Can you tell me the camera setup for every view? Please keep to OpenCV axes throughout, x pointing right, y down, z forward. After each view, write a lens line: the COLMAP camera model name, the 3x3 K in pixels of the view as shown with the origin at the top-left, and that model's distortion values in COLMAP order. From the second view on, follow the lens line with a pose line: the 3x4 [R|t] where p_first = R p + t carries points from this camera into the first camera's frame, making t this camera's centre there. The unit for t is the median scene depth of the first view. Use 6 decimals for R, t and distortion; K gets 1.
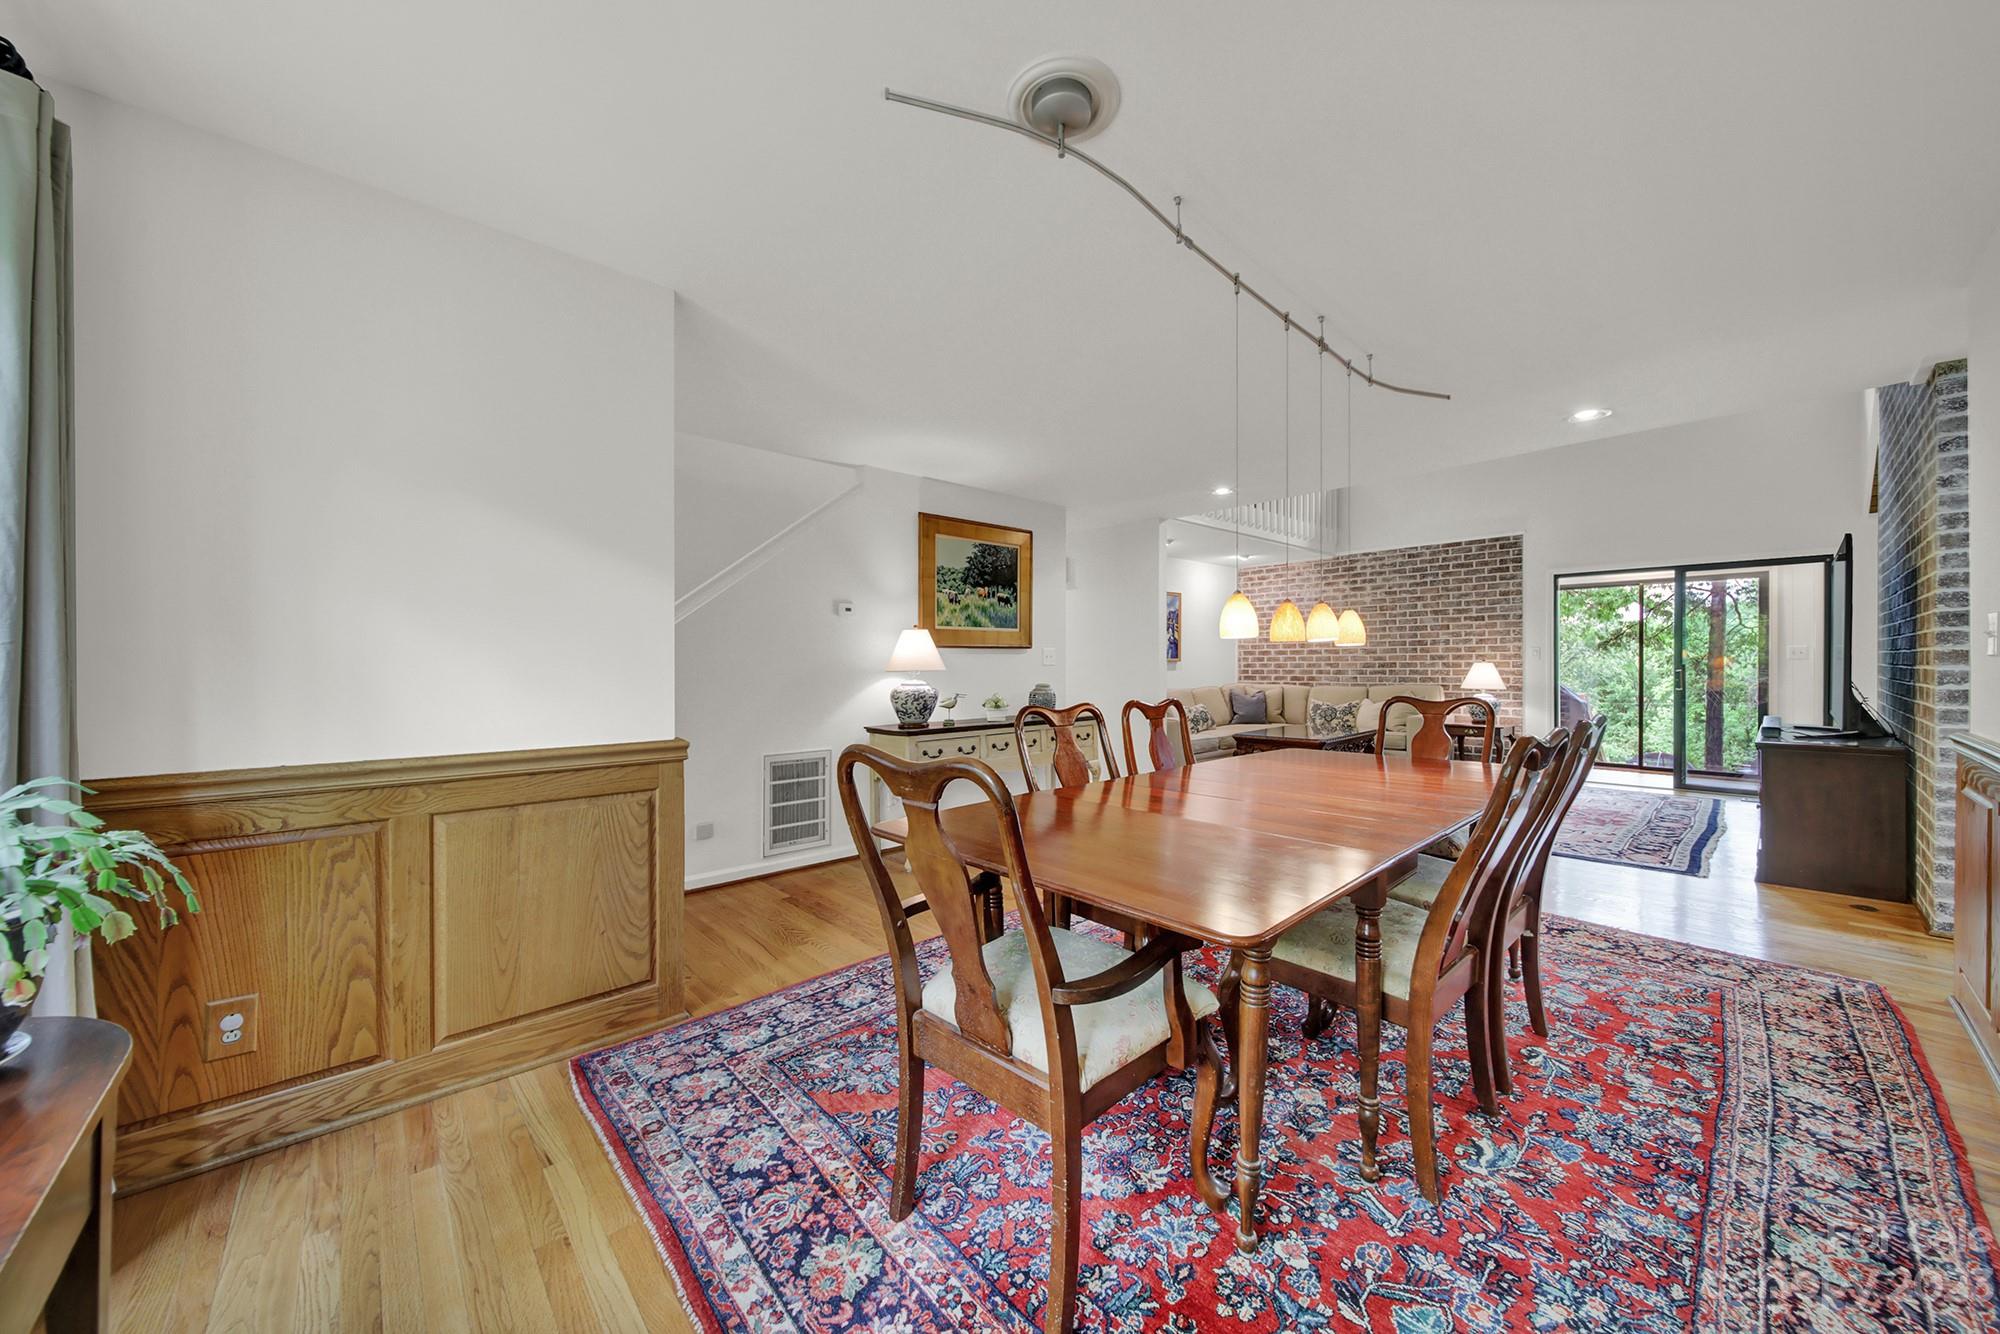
lens RADIAL K [[715.5, 0, 1002.6], [0, 715.5, 650.2], [0, 0, 1]] dist [-0.000529, -0.001905]
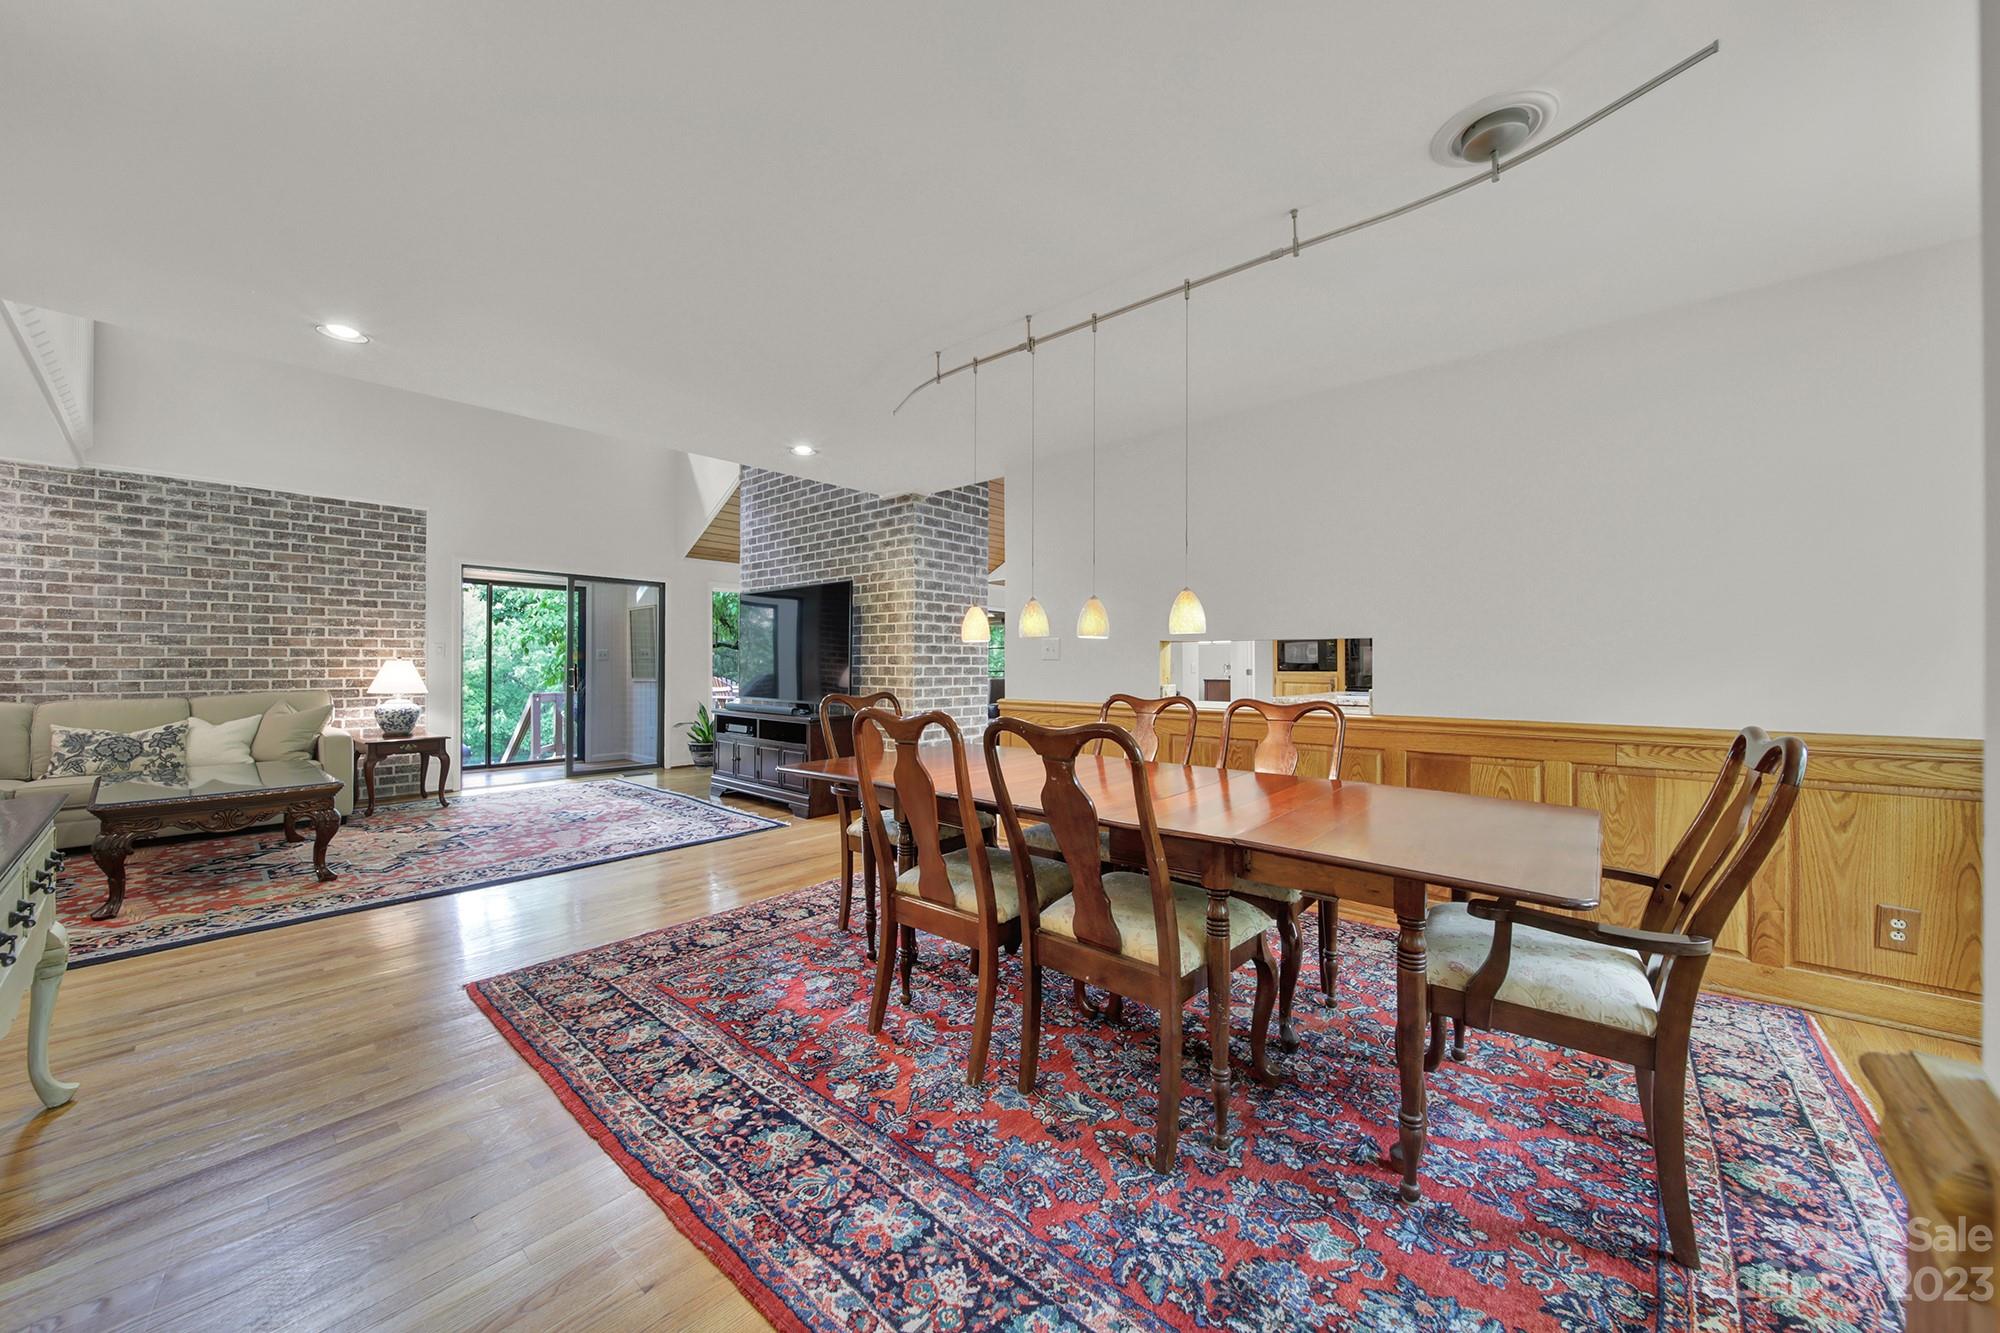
lens RADIAL K [[715.5, 0, 1002.6], [0, 715.5, 649.7], [0, 0, 1]] dist [-0.000529, -0.001905]
pose [[-0.123864, 0.022974, 0.992033, -0.197629], [-0.023442, 0.999385, -0.026072, 0.009852], [-0.992022, -0.026484, -0.123250, 0.411416]]
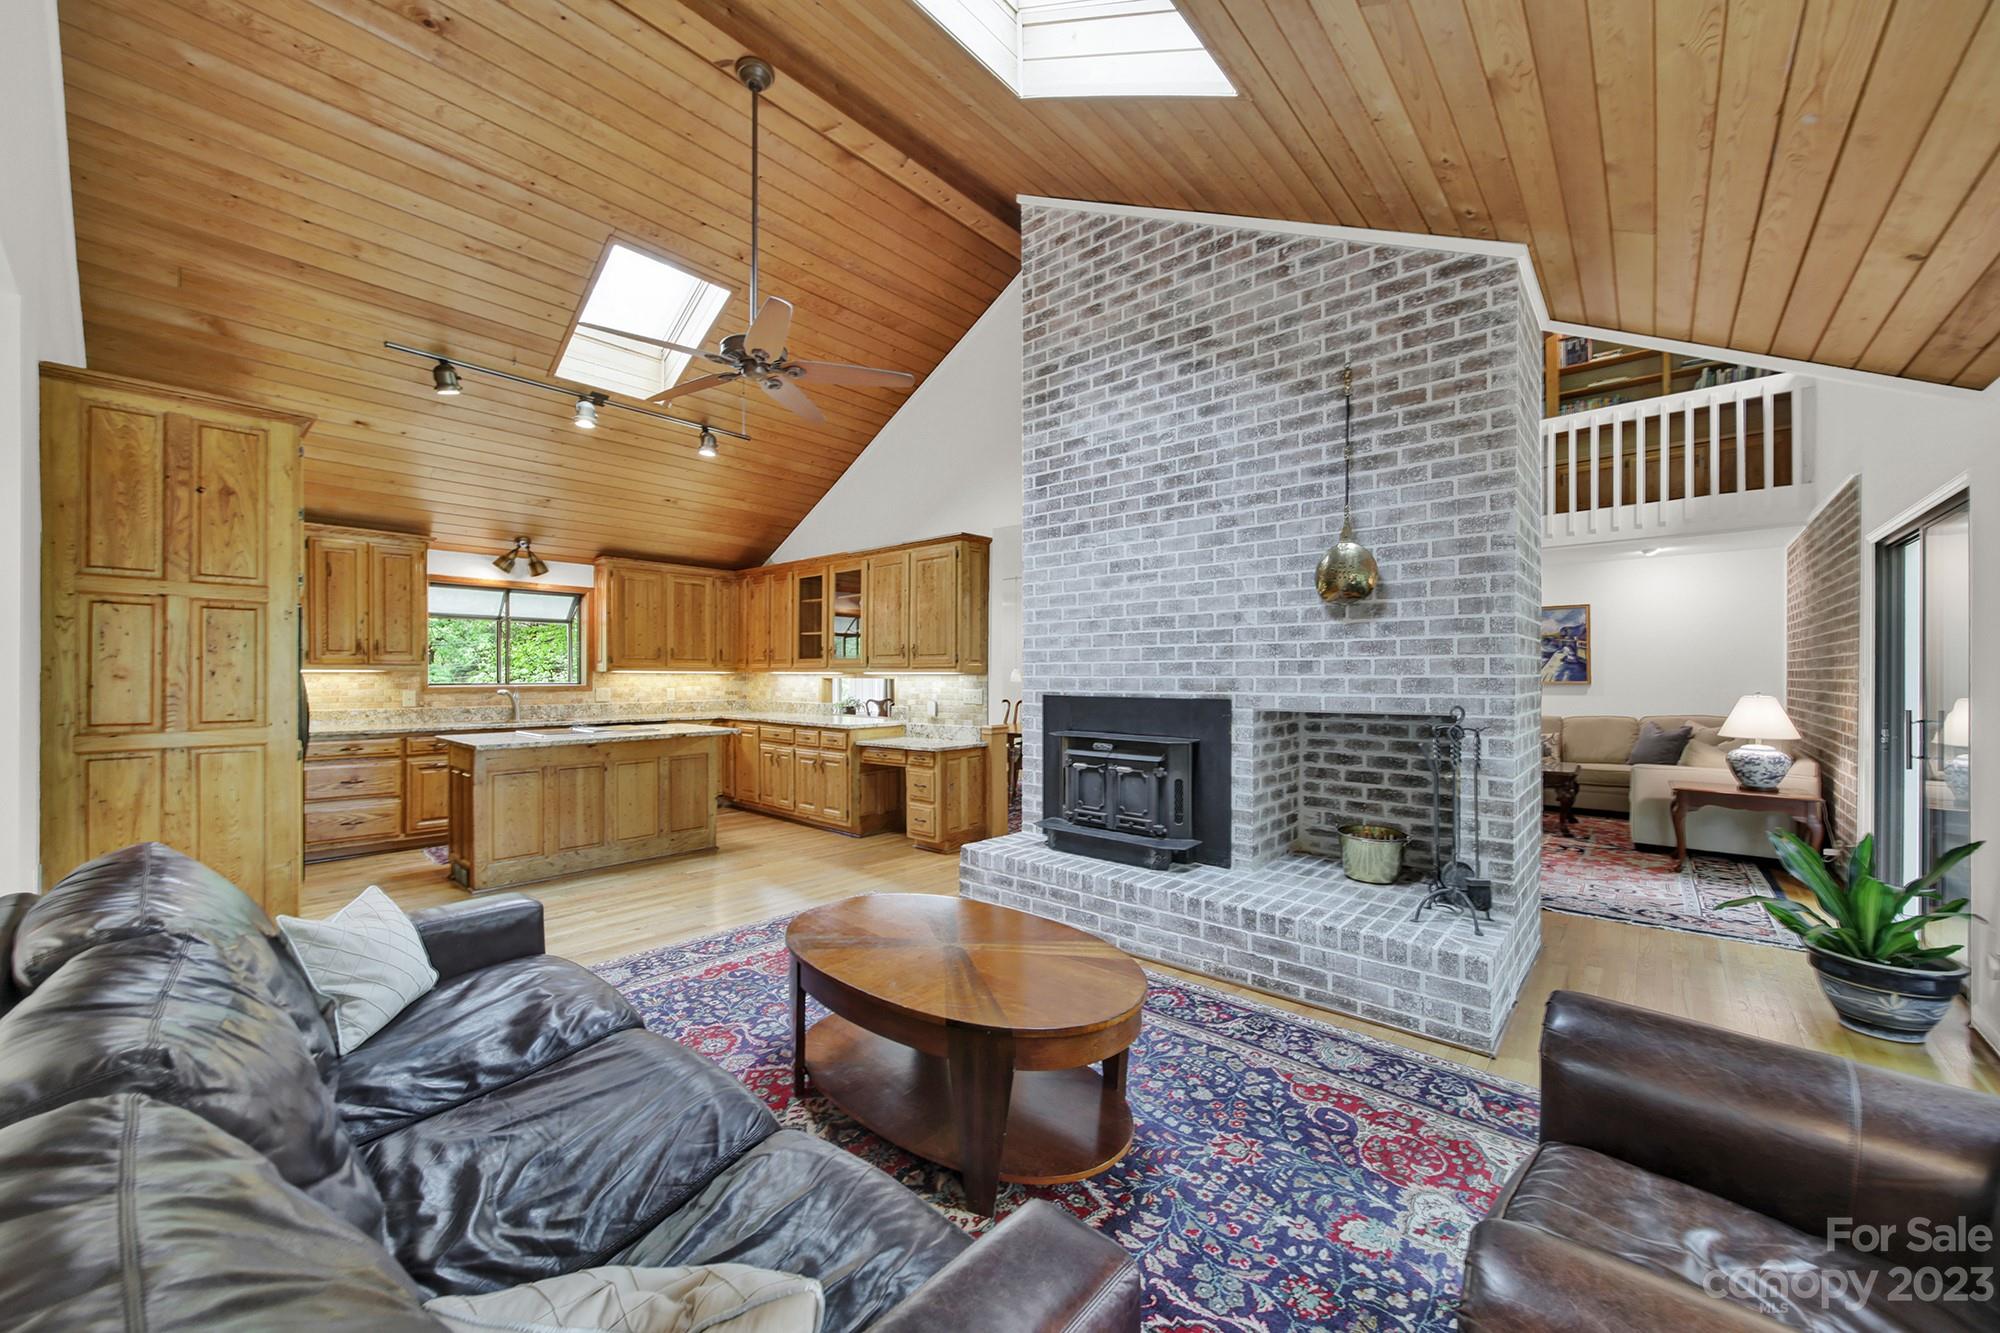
lens RADIAL K [[744.5, 0, 1001.0], [0, 744.5, 674.1], [0, 0, 1]] dist [0.001242, -0.002430]
pose [[0.113750, 0.002766, -0.993506, 1.225893], [0.023139, 0.999718, 0.005433, -0.020751], [0.993240, -0.023606, 0.113654, 0.232622]]
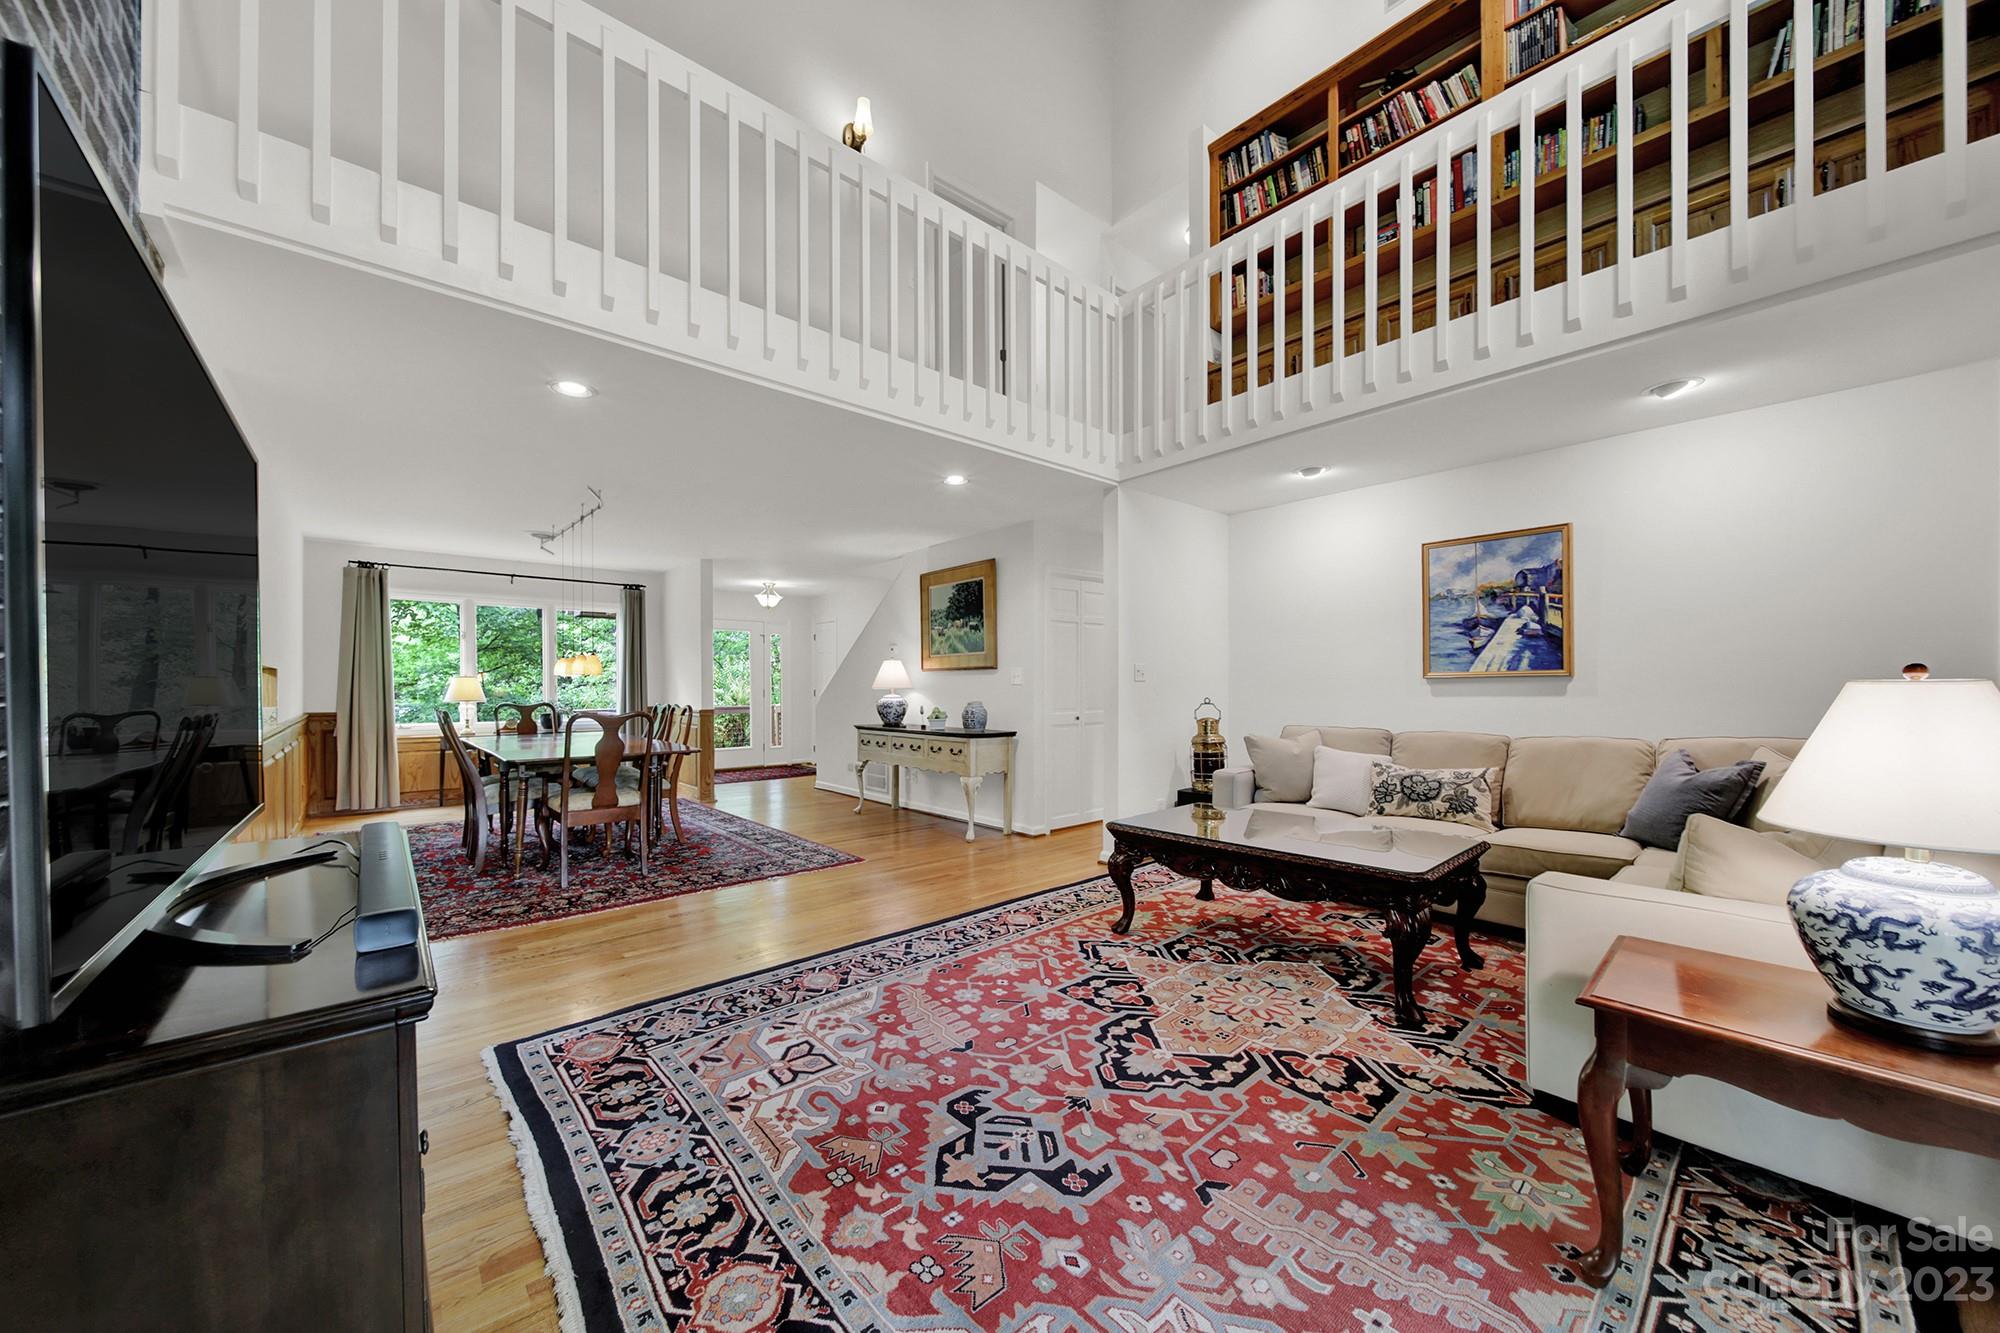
lens RADIAL K [[718.6, 0, 997.6], [0, 718.6, 685.2], [0, 0, 1]] dist [0.000848, 0.000015]
pose [[-0.023324, 0.008415, -0.999693, 0.824163], [0.025705, 0.999639, 0.007815, 0.010119], [0.999397, -0.025515, -0.023532, 0.759641]]
